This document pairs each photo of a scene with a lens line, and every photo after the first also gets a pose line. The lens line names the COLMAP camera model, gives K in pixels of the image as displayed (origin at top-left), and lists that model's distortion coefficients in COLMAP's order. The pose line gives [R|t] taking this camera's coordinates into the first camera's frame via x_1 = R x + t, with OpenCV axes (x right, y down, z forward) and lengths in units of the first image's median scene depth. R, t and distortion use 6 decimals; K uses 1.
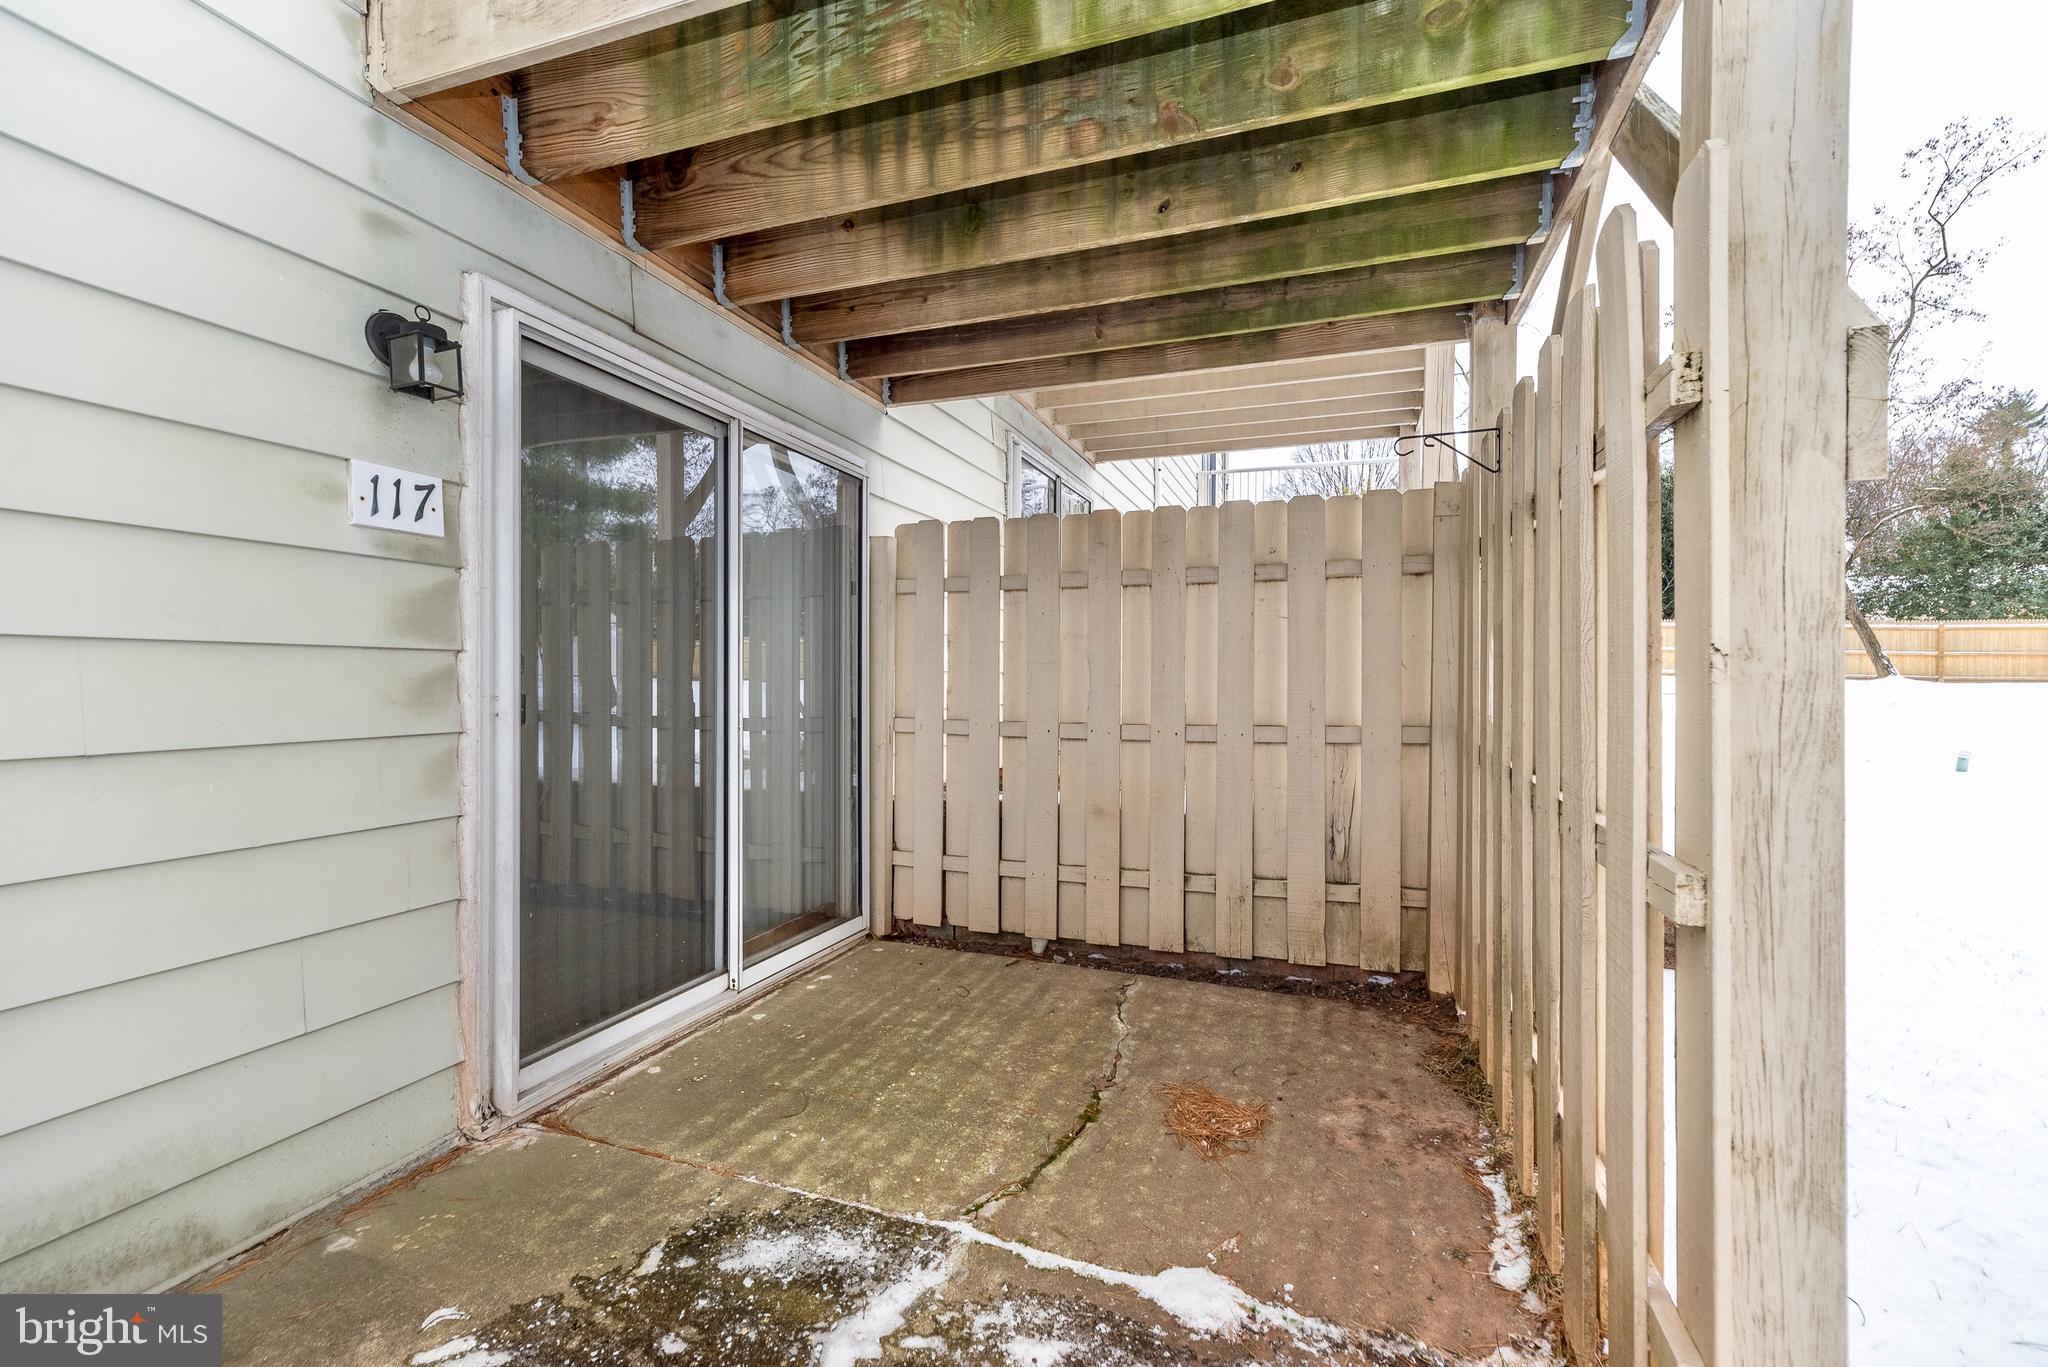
lens RADIAL K [[898.4, 0, 1007.2], [0, 898.4, 683.4], [0, 0, 1]] dist [0.004778, 0.001483]
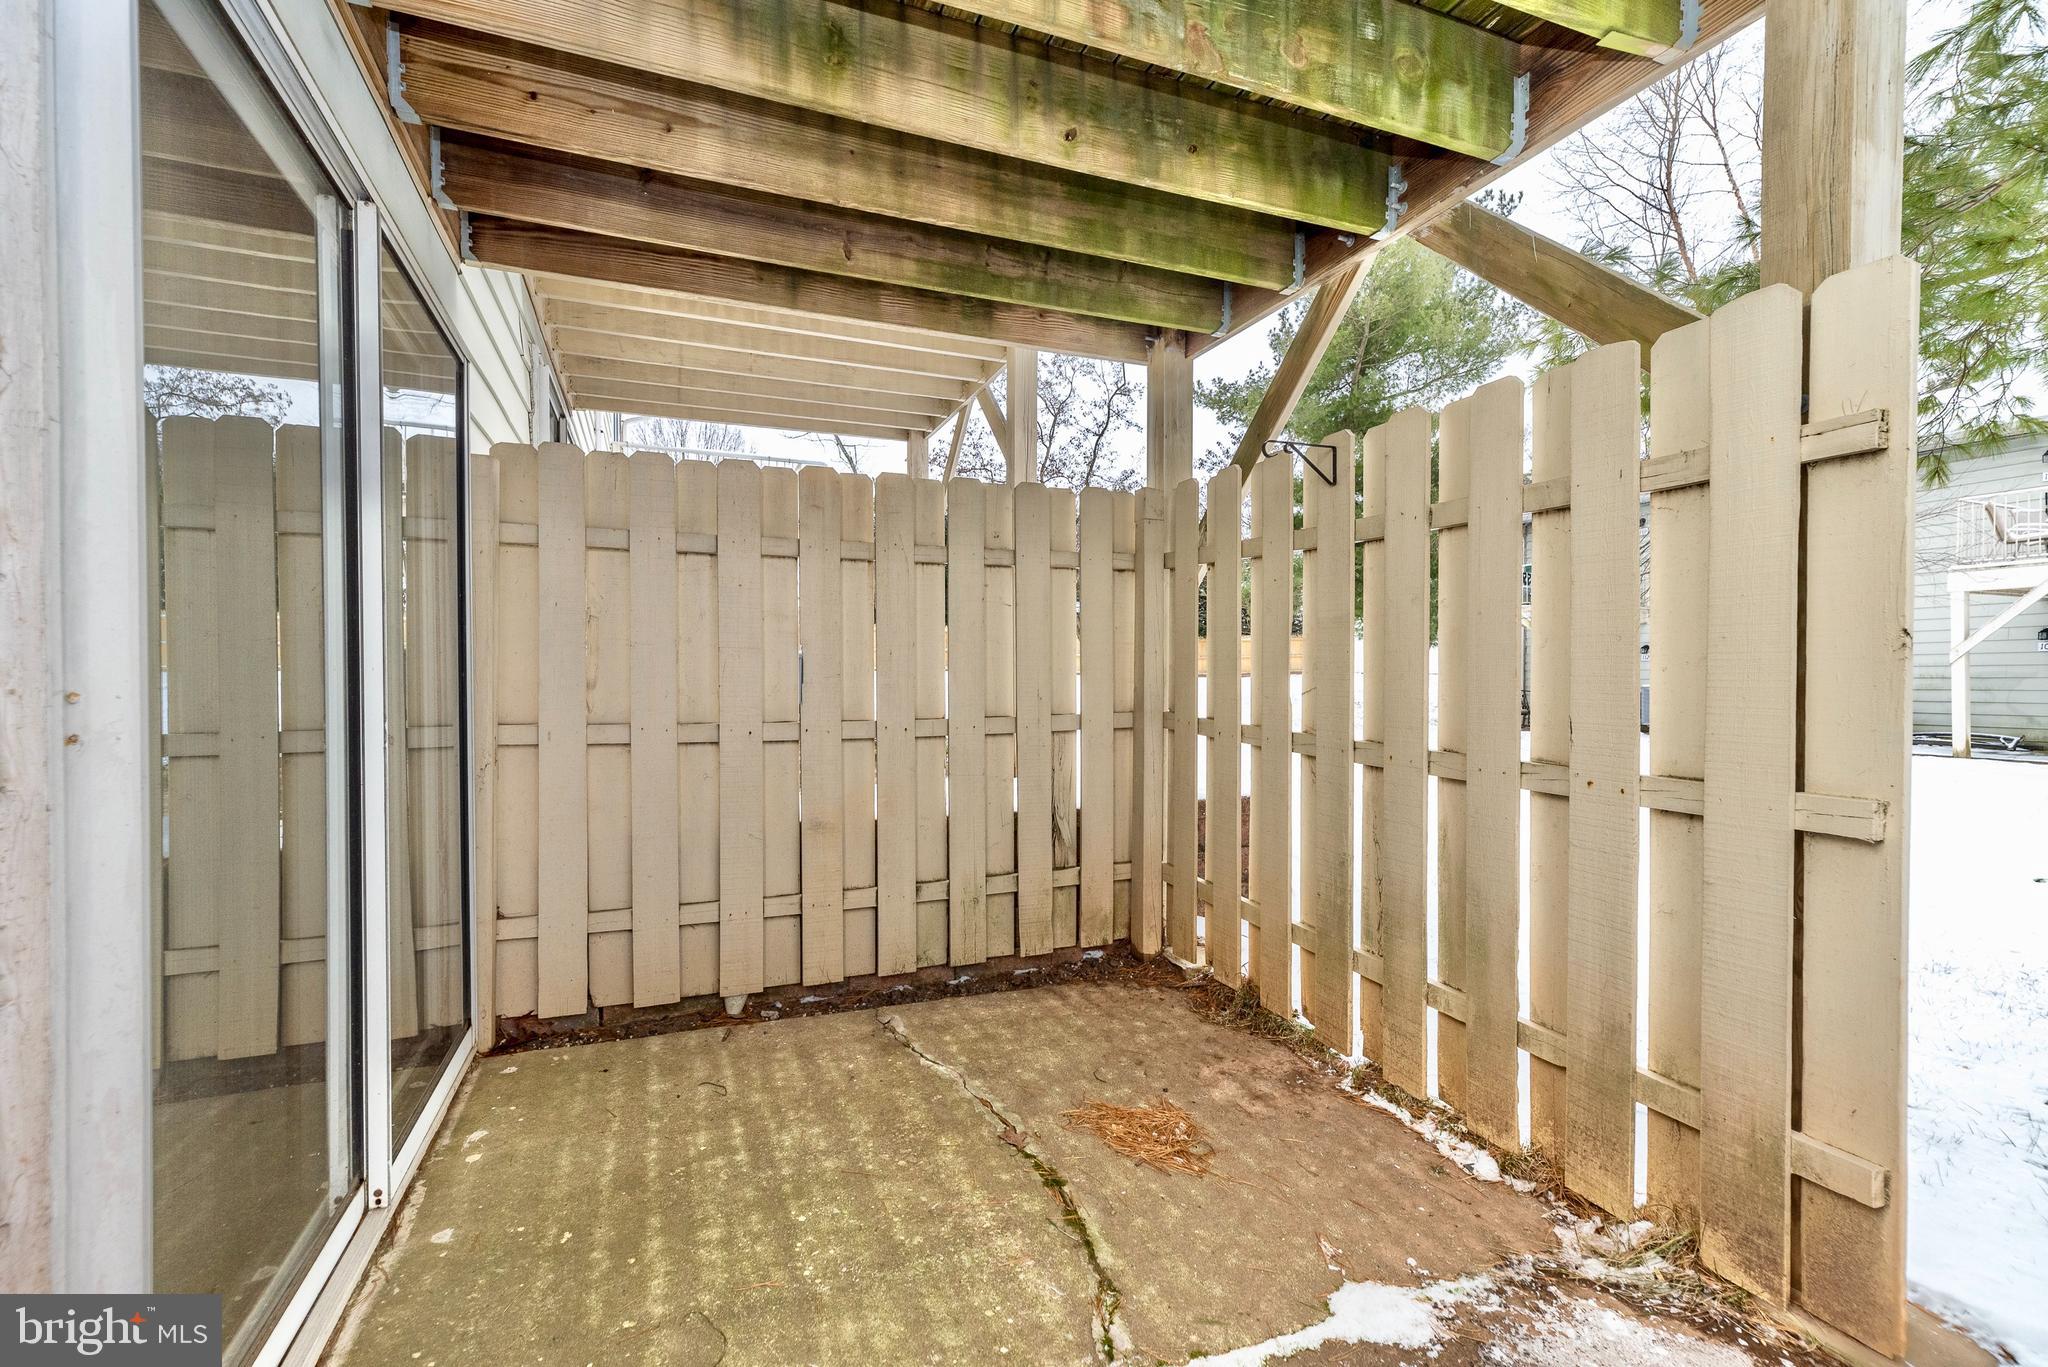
lens RADIAL K [[898.4, 0, 1021.4], [0, 898.4, 683.5], [0, 0, 1]] dist [0.004778, 0.001483]
pose [[0.742708, -0.008226, 0.669565, -0.387178], [0.006190, 0.999966, 0.005418, 0.007962], [-0.669587, 0.000120, 0.742734, 0.307561]]
